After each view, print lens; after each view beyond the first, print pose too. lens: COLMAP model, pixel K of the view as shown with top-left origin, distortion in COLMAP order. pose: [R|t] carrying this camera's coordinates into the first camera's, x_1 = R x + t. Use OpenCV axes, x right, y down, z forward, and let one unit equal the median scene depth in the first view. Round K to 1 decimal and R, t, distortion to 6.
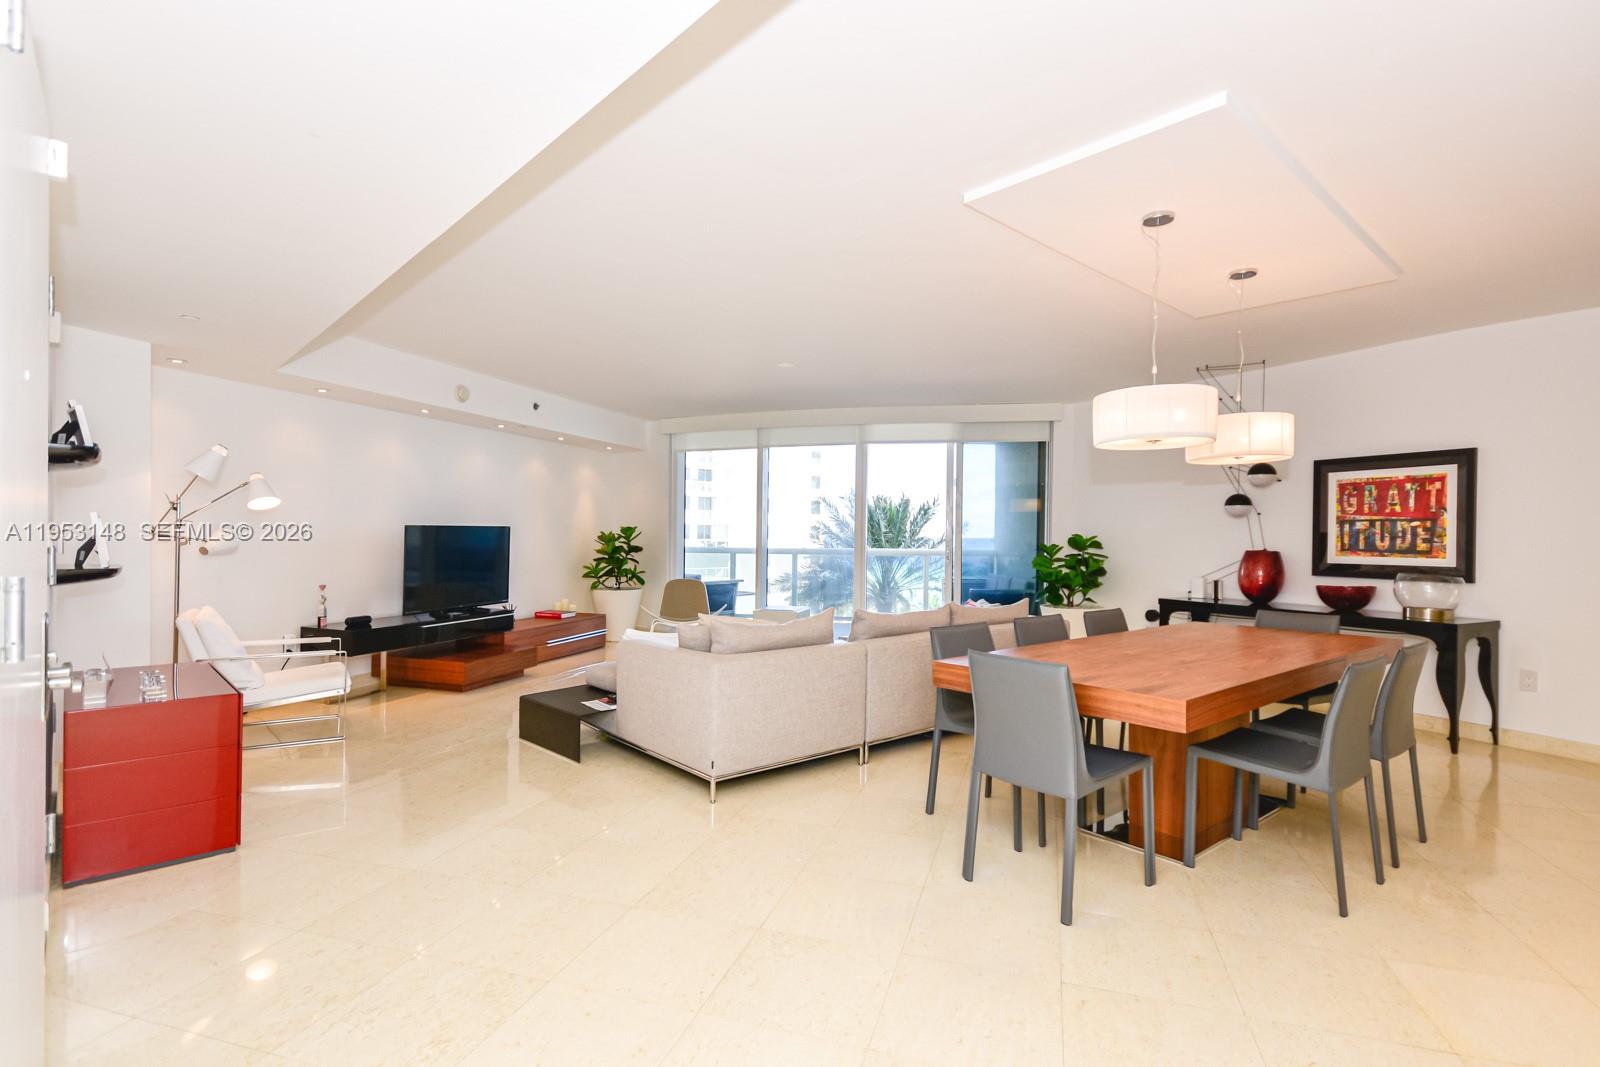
lens RADIAL K [[812.5, 0, 837.4], [0, 812.5, 543.5], [0, 0, 1]] dist [0.025079, -0.001115]
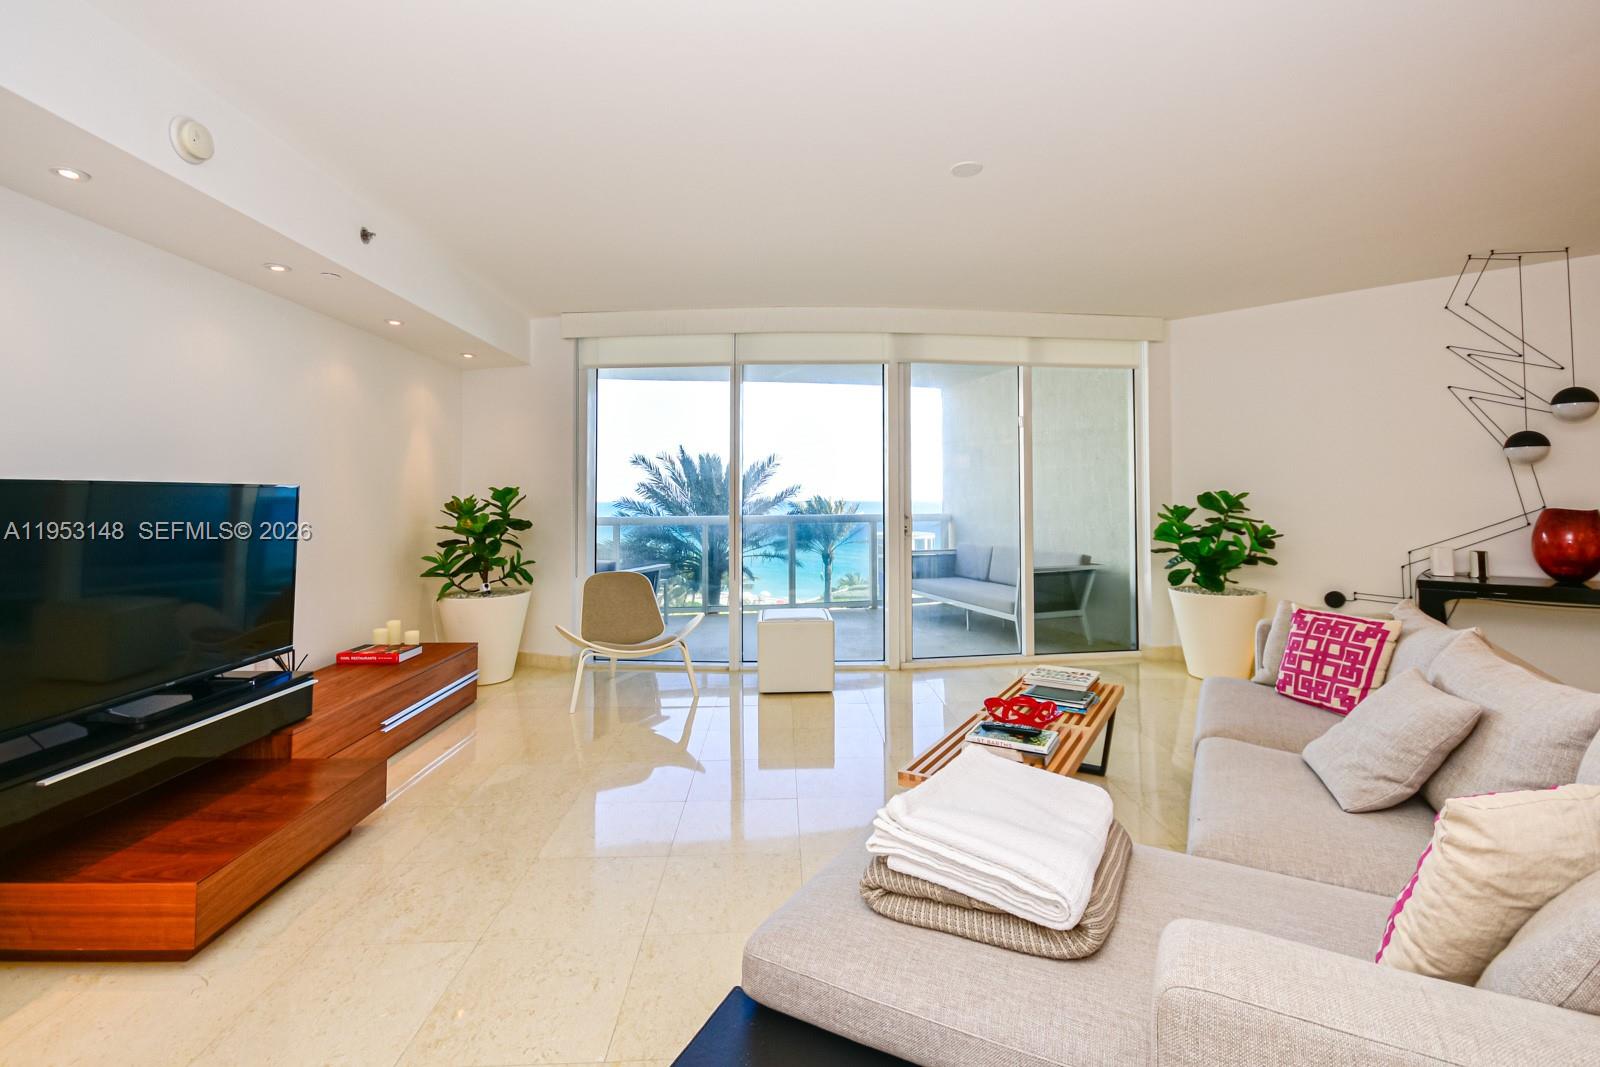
lens RADIAL K [[707.7, 0, 813.4], [0, 707.7, 477.9], [0, 0, 1]] dist [0.013942, -0.003126]
pose [[0.941466, -0.002529, 0.337098, -0.258041], [0.016008, 0.999179, -0.037213, -0.005149], [-0.336728, 0.040431, 0.940734, 0.512012]]
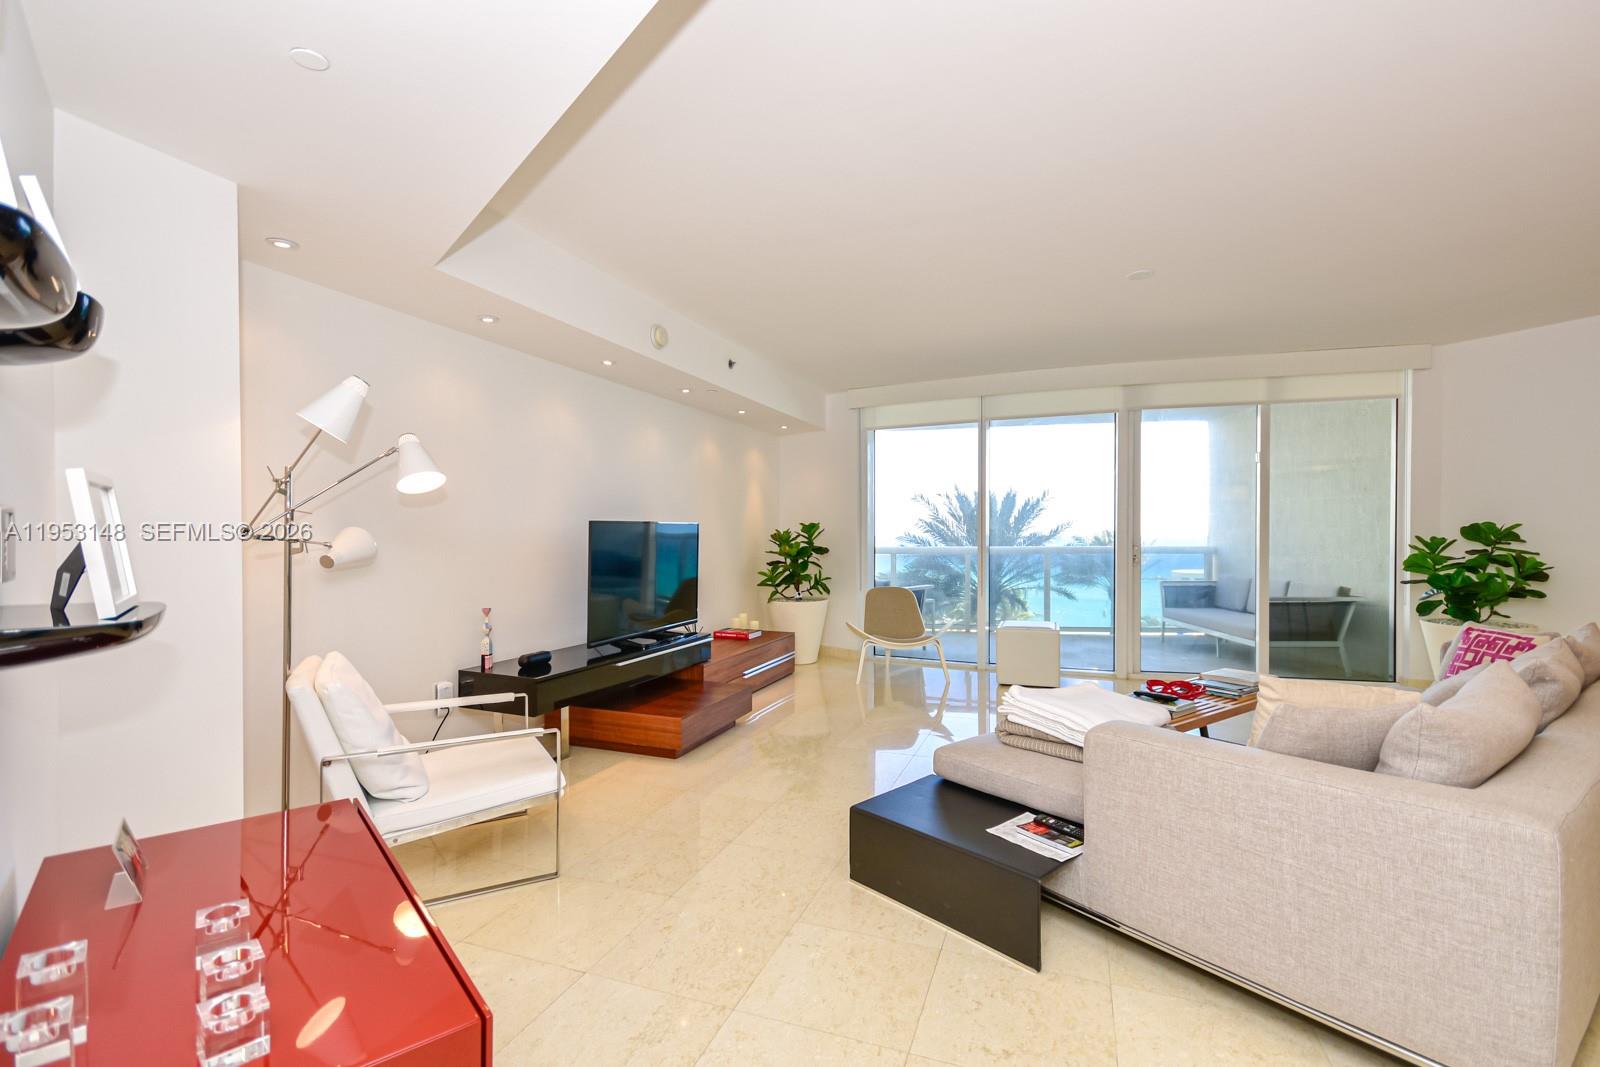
lens RADIAL K [[738.1, 0, 815.3], [0, 738.1, 539.0], [0, 0, 1]] dist [0.019872, -0.004191]
pose [[0.998830, -0.012920, -0.046611, -0.255788], [0.012654, 0.999902, -0.005983, -0.000194], [0.046684, 0.005386, 0.998895, 0.312222]]
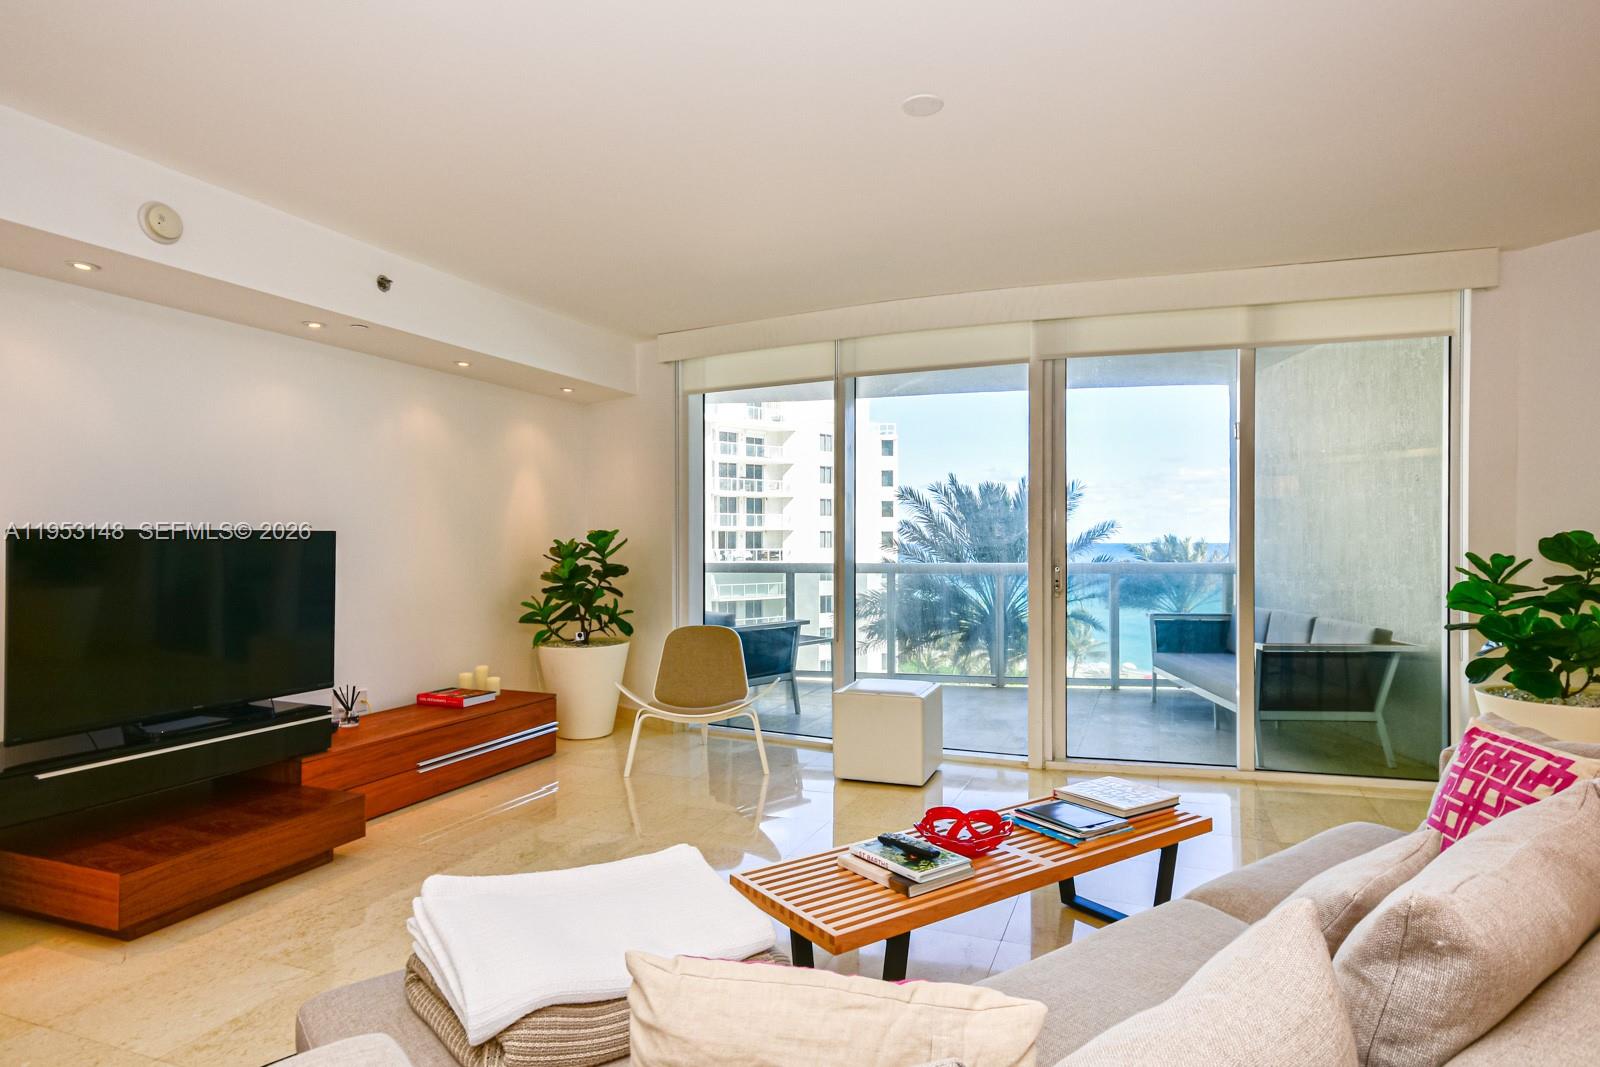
lens RADIAL K [[895.0, 0, 837.5], [0, 895.0, 546.2], [0, 0, 1]] dist [0.028925, 0.003199]
pose [[0.997357, -0.012276, -0.071616, -0.063550], [0.011861, 0.999910, -0.006223, -0.004709], [0.071686, 0.005357, 0.997413, 0.474846]]
